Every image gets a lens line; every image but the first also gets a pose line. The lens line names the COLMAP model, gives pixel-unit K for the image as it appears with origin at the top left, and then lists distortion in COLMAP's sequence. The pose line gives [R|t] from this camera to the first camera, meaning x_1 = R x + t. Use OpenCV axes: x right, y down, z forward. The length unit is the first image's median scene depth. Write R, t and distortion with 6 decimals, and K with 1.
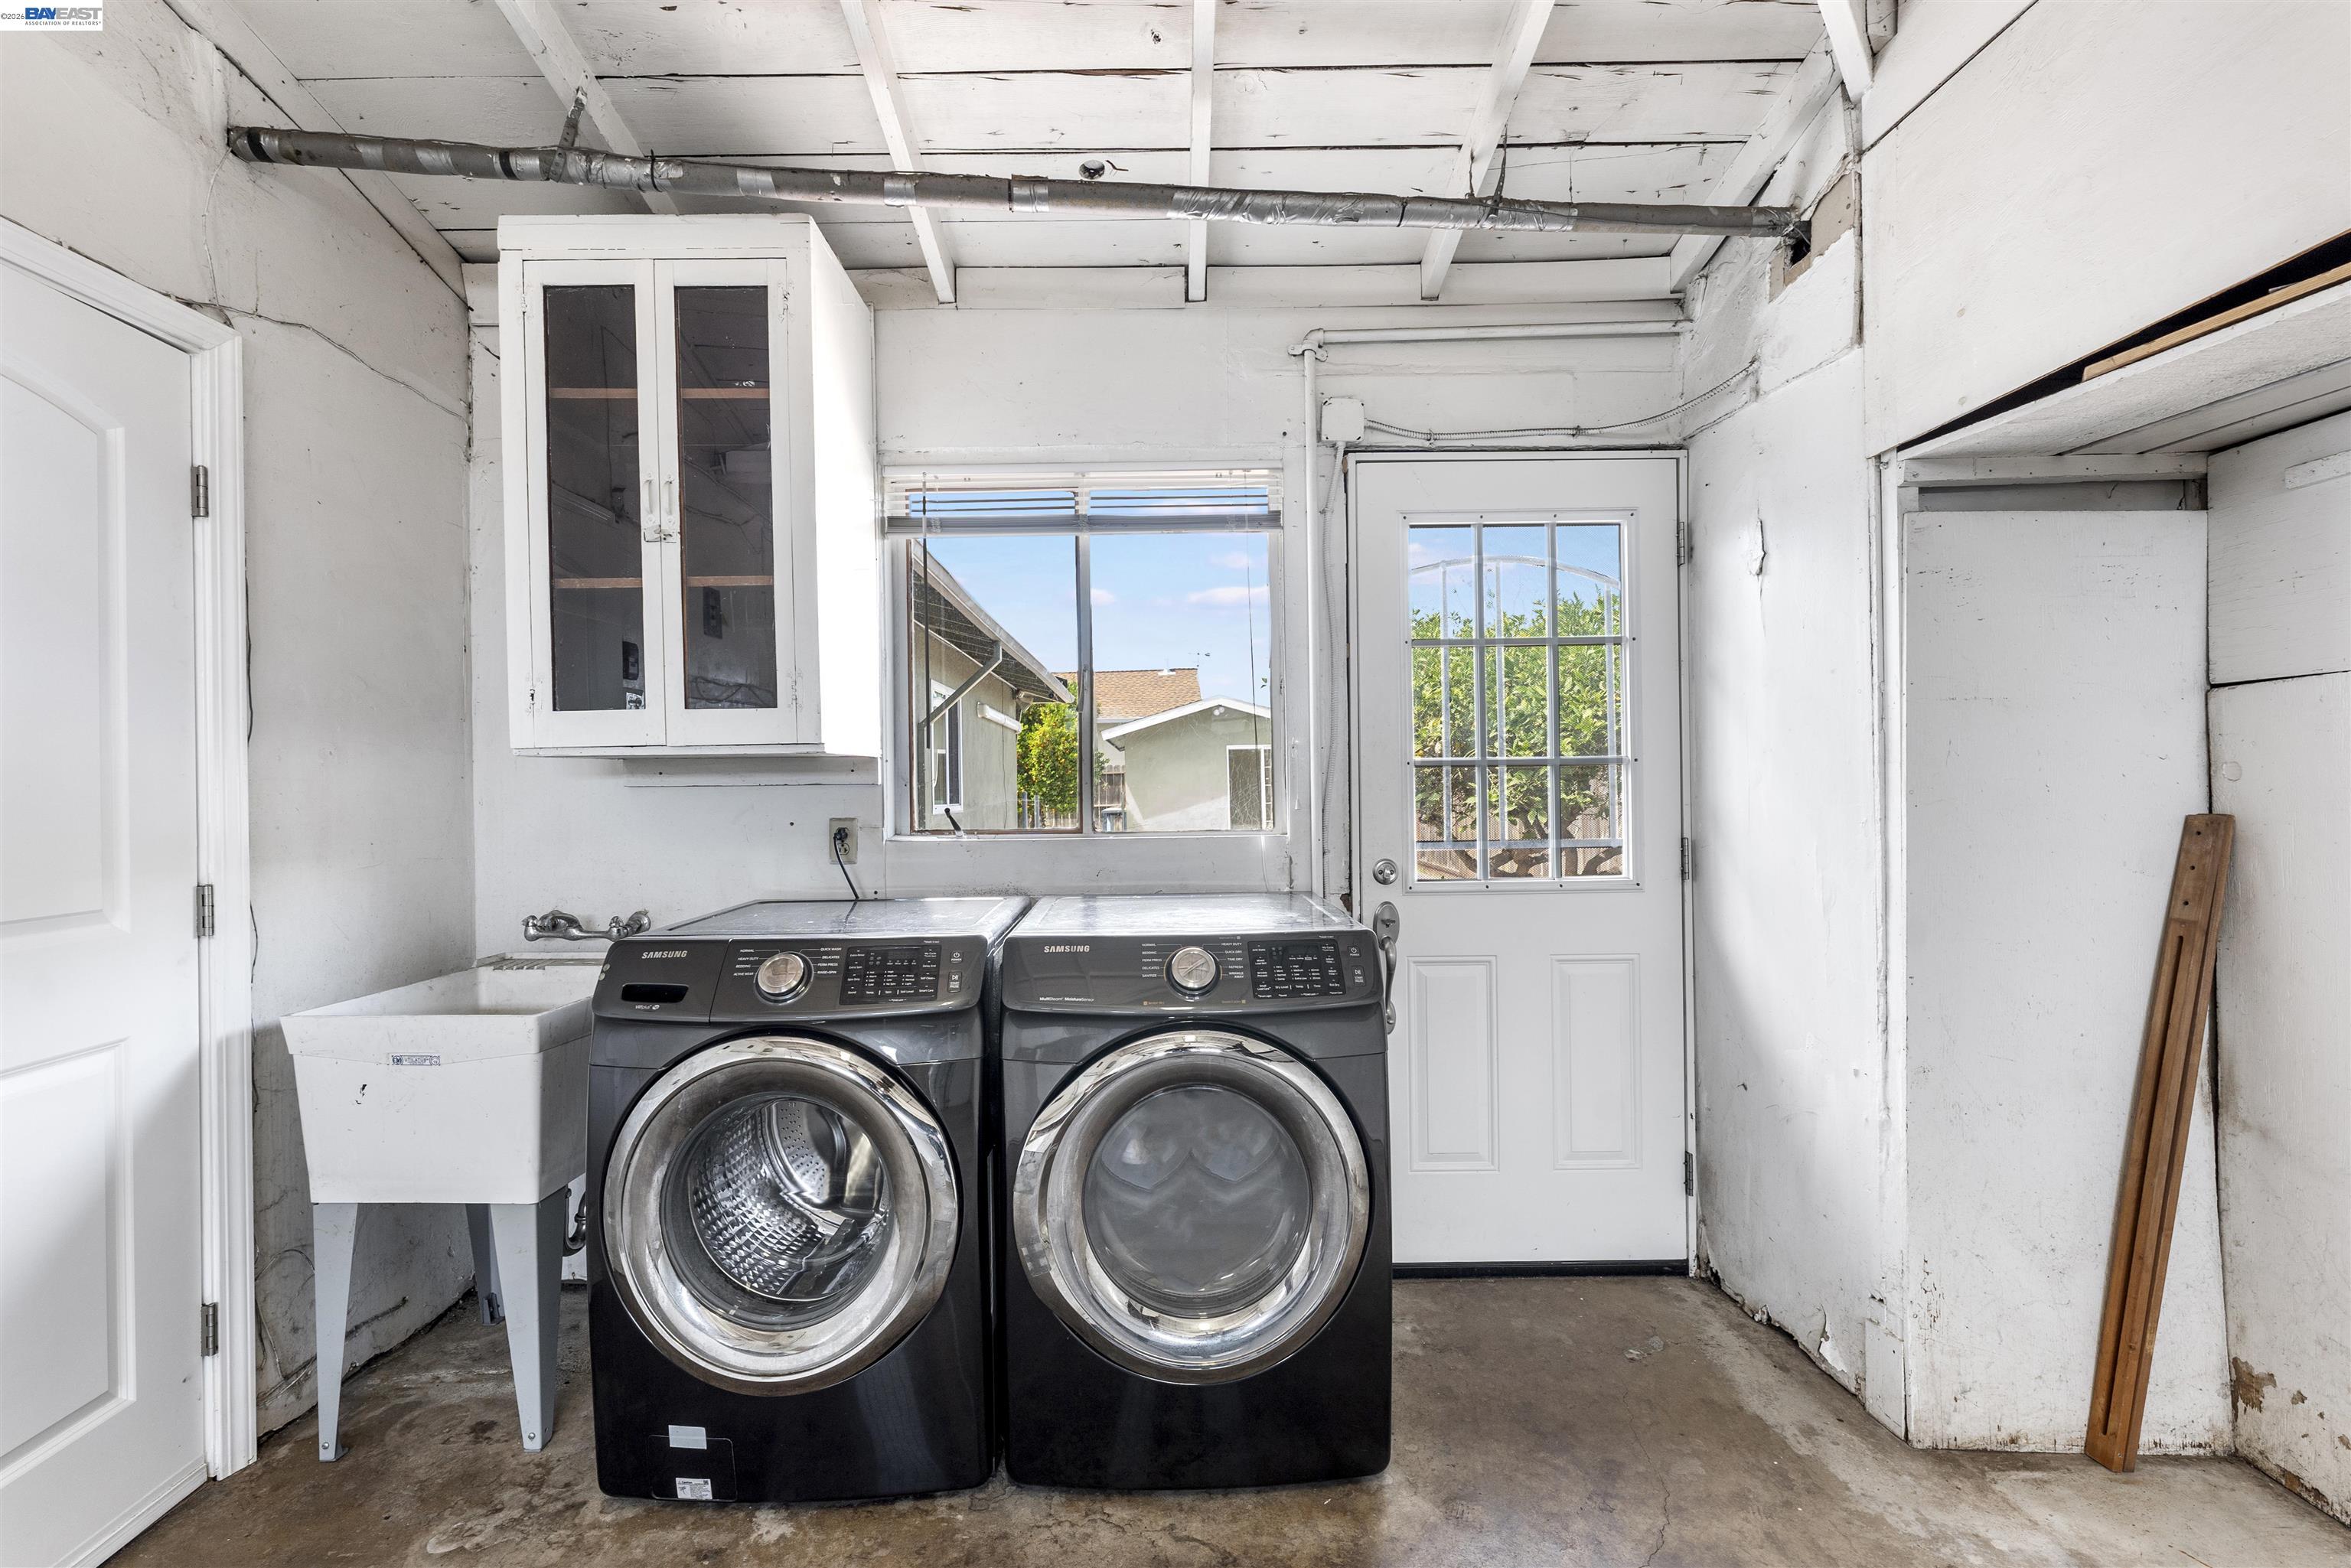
lens RADIAL K [[996.9, 0, 1168.7], [0, 996.9, 797.5], [0, 0, 1]] dist [0.000219, -0.000100]
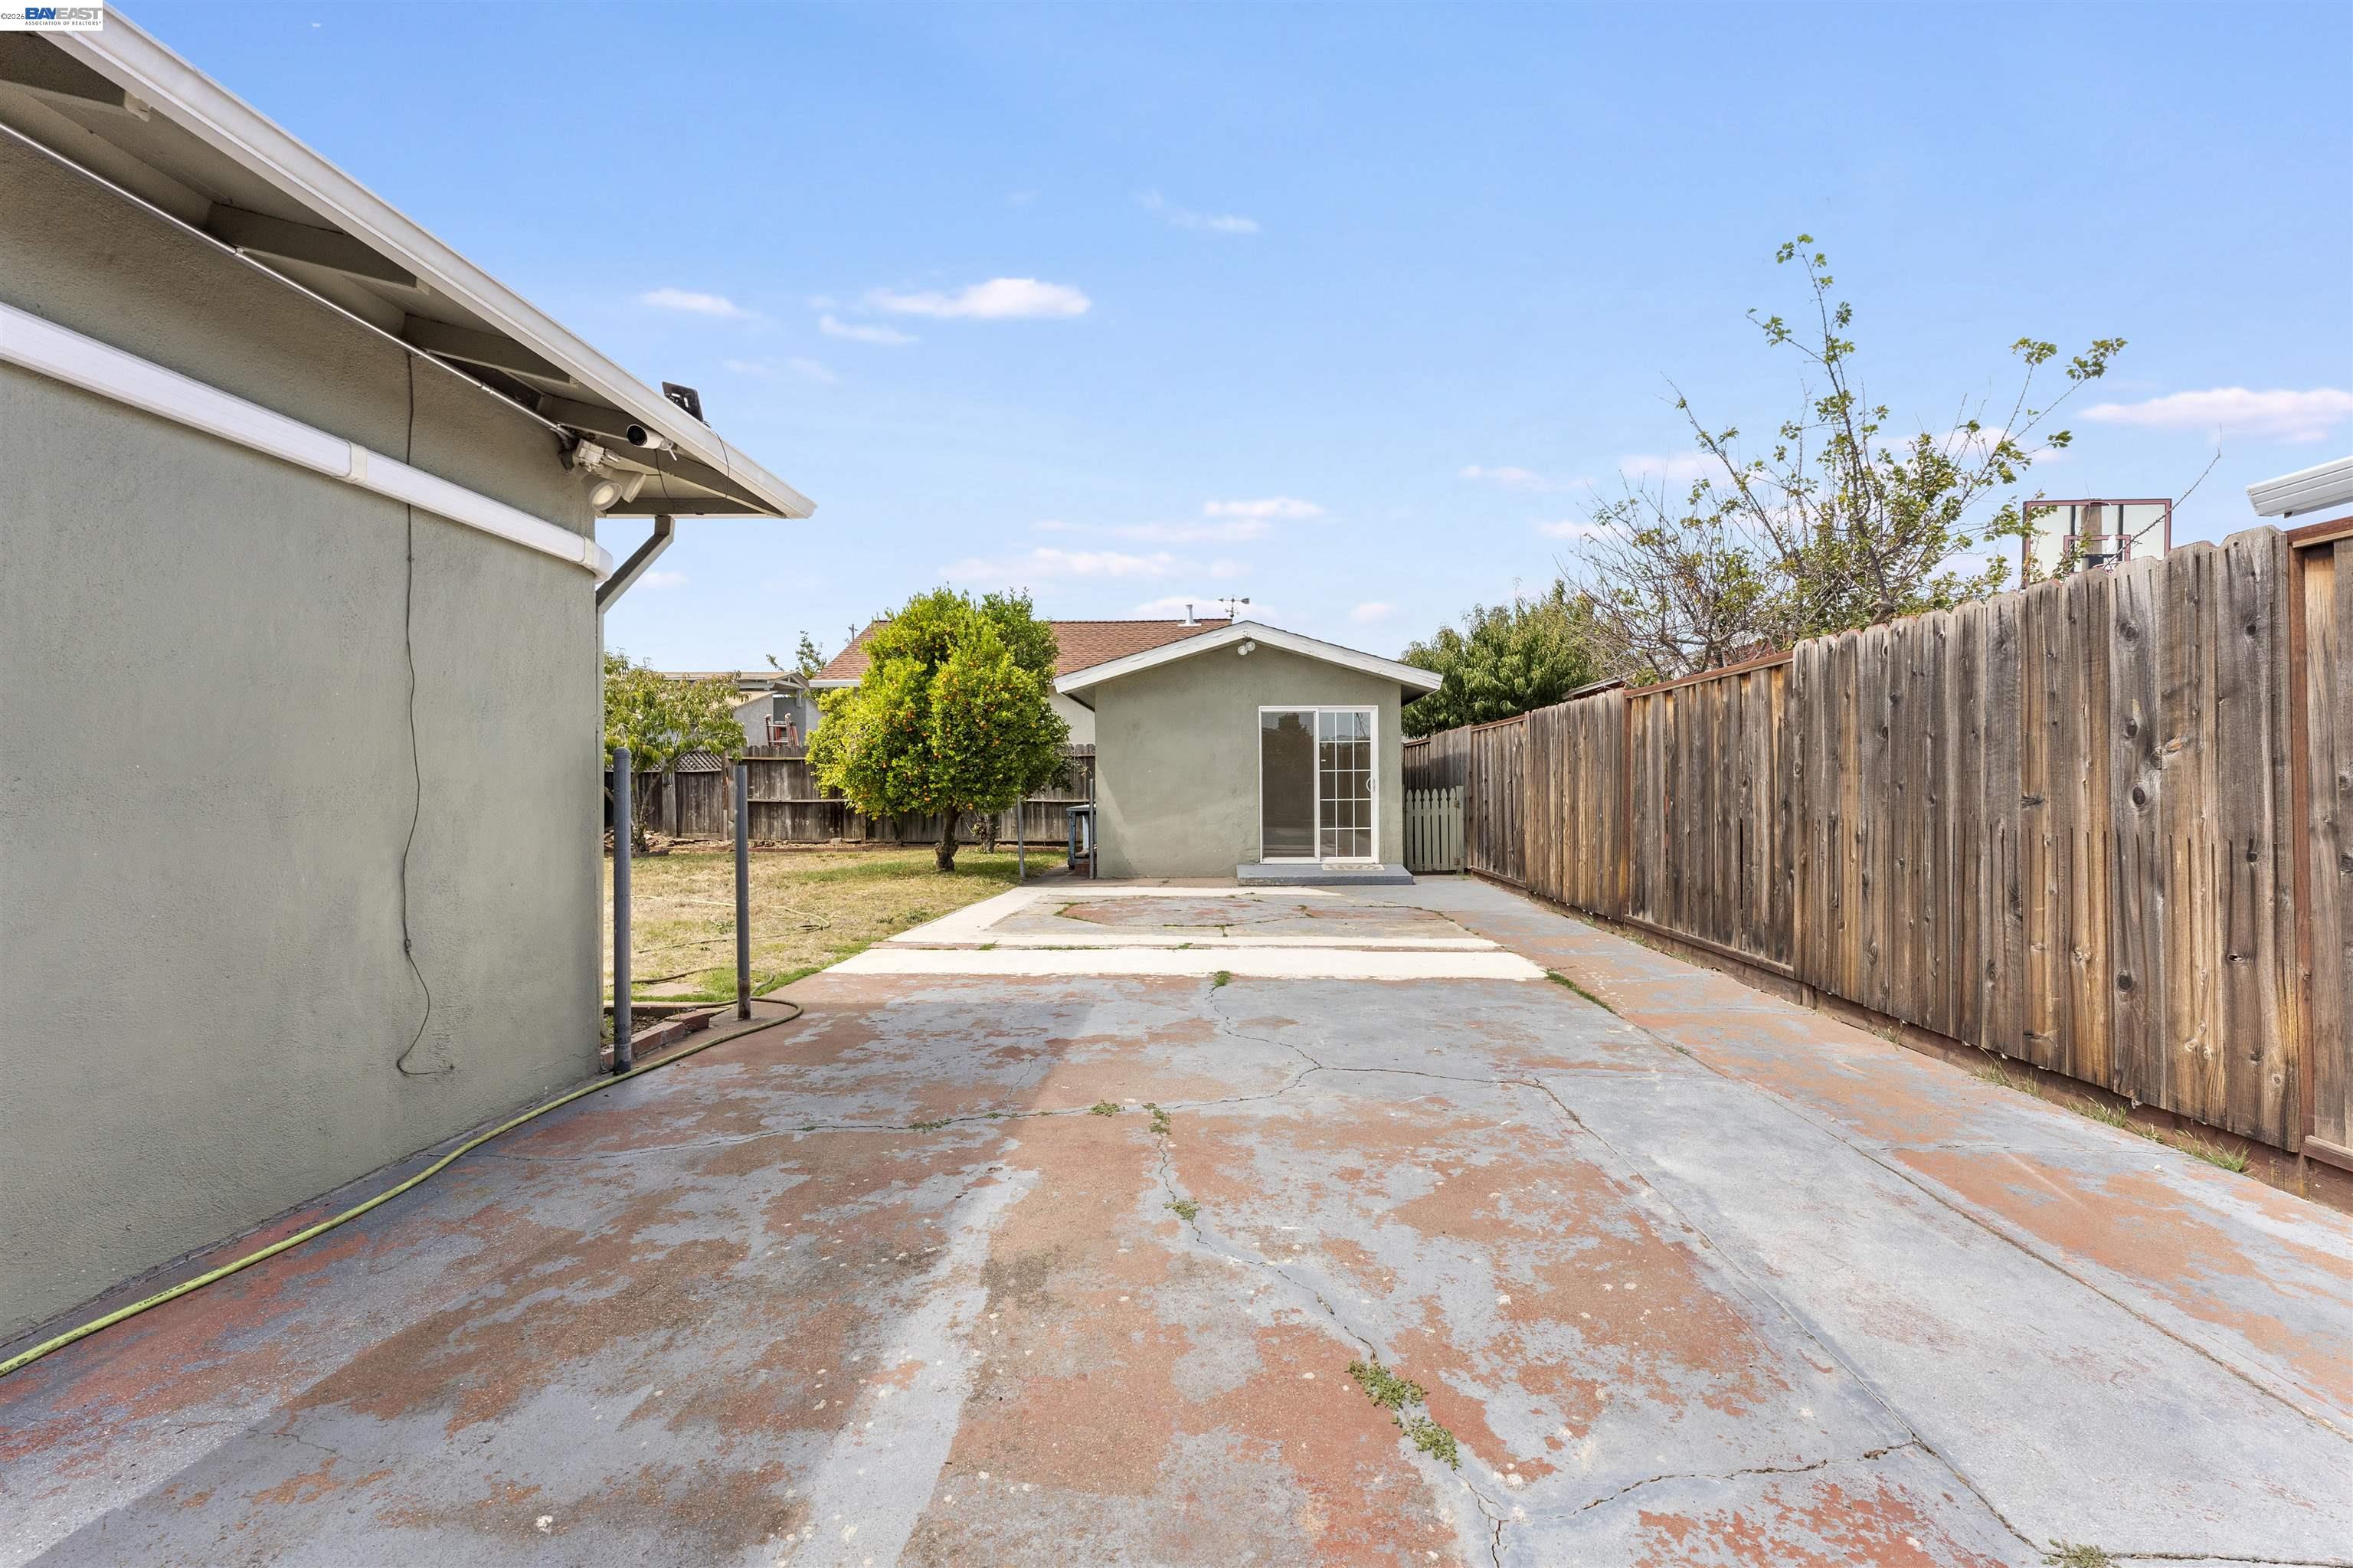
lens RADIAL K [[987.9, 0, 1197.4], [0, 987.9, 784.8], [0, 0, 1]] dist [0.001068, 0.000104]
pose [[0.999659, 0.012480, -0.022921, 0.034930], [-0.012623, 0.999902, -0.006077, 0.002248], [0.022843, 0.006364, 0.999719, 0.386918]]
